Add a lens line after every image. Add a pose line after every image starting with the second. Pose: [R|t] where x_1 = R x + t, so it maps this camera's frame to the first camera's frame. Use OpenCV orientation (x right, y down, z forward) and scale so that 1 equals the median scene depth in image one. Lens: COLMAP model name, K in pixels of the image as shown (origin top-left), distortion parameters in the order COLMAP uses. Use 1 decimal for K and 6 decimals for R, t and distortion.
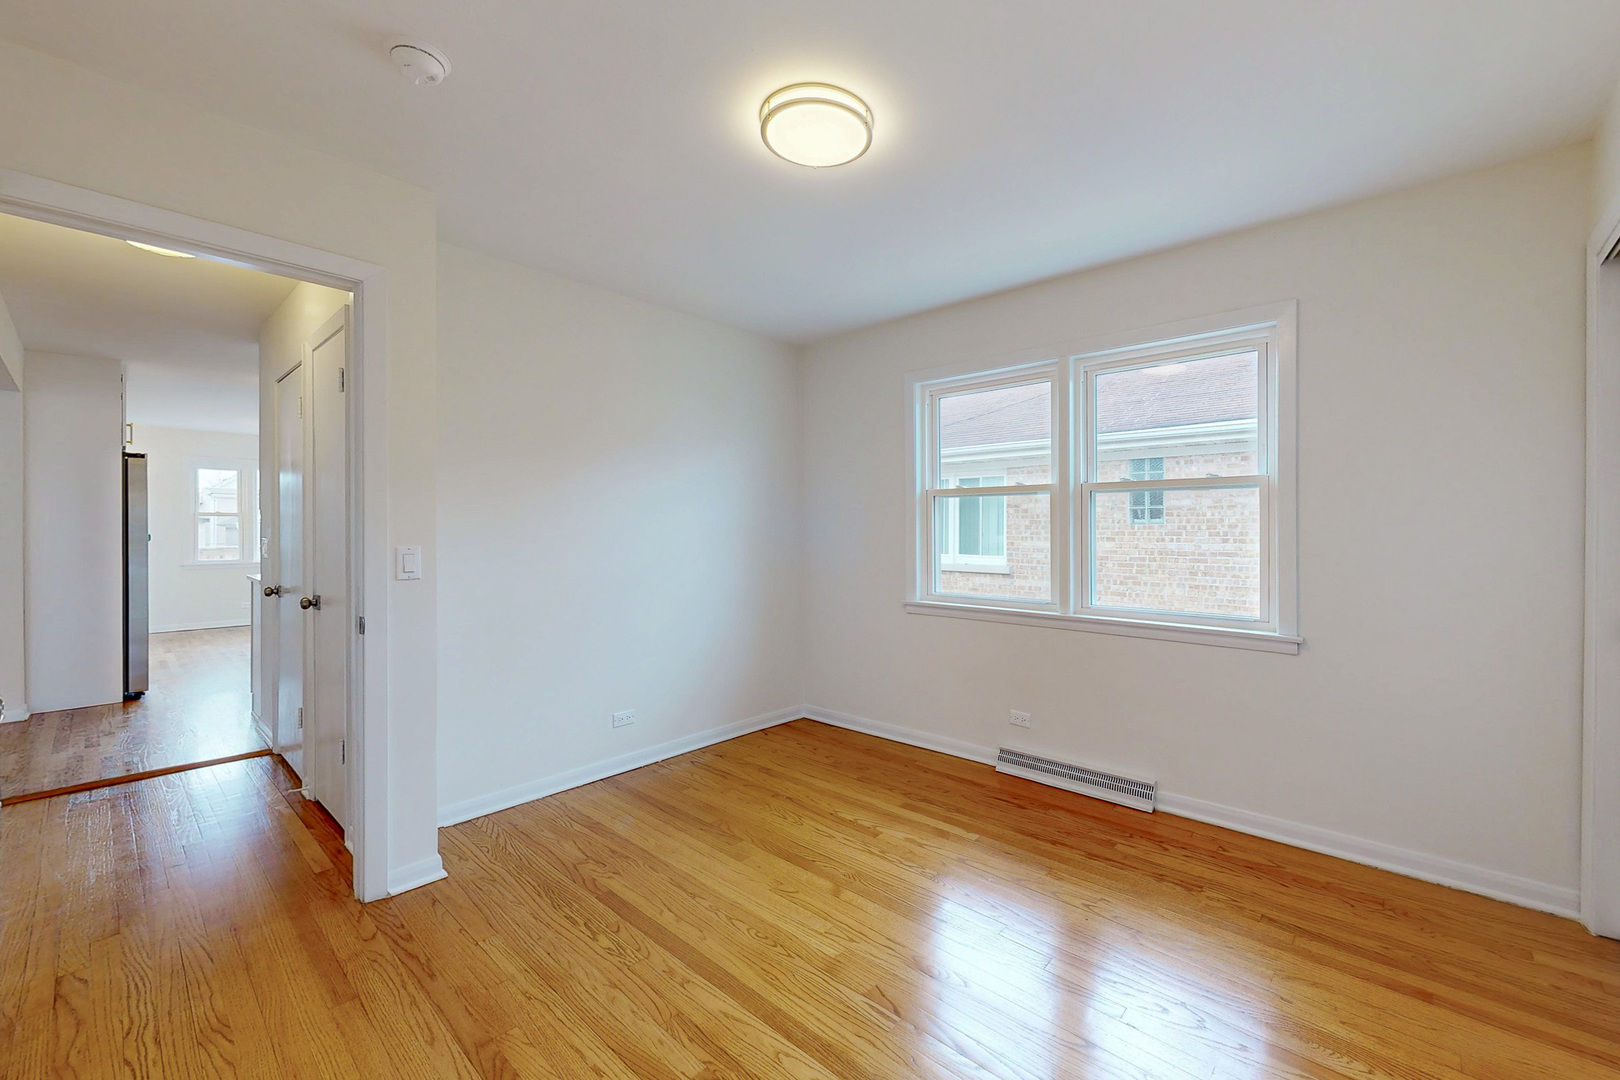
lens RADIAL K [[664.7, 0, 809.6], [0, 664.7, 483.0], [0, 0, 1]] dist [0.000392, 0.000129]
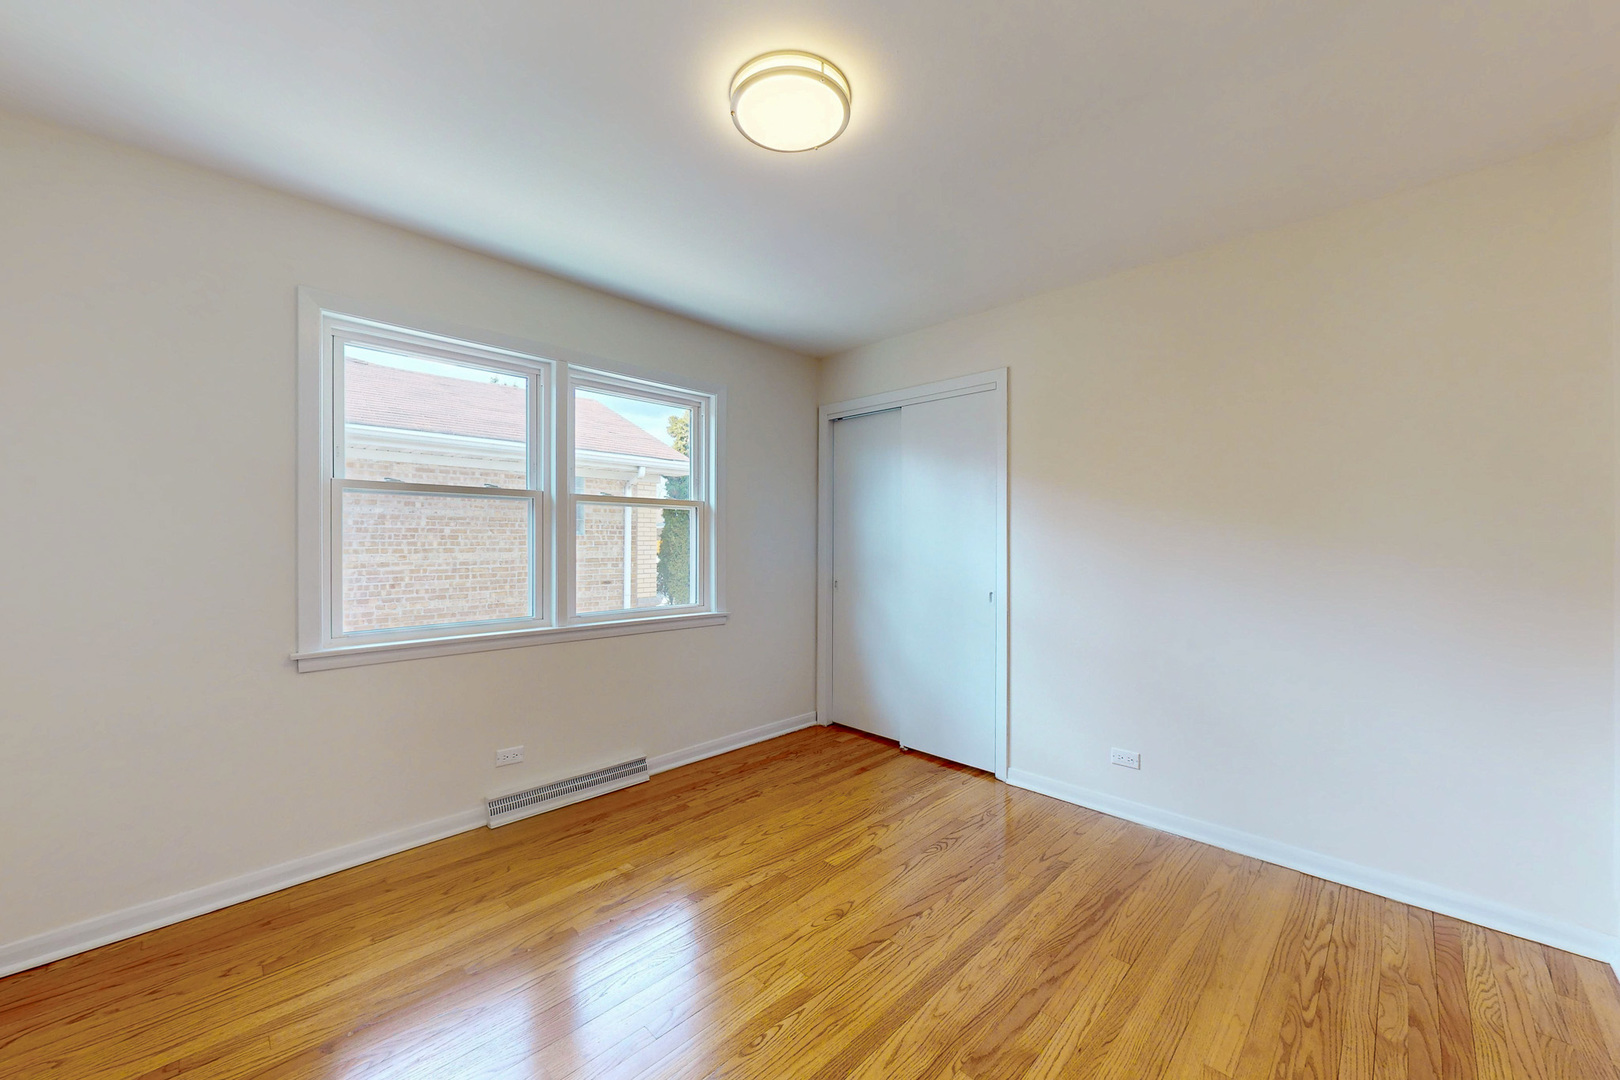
lens RADIAL K [[698.3, 0, 810.0], [0, 698.3, 540.0], [0, 0, 1]] dist [0.000807, 0.000197]
pose [[-0.048667, 0.001673, 0.998814, -0.679520], [-0.072866, 0.997328, -0.005221, 0.056476], [-0.996154, -0.073034, -0.048415, 0.754353]]
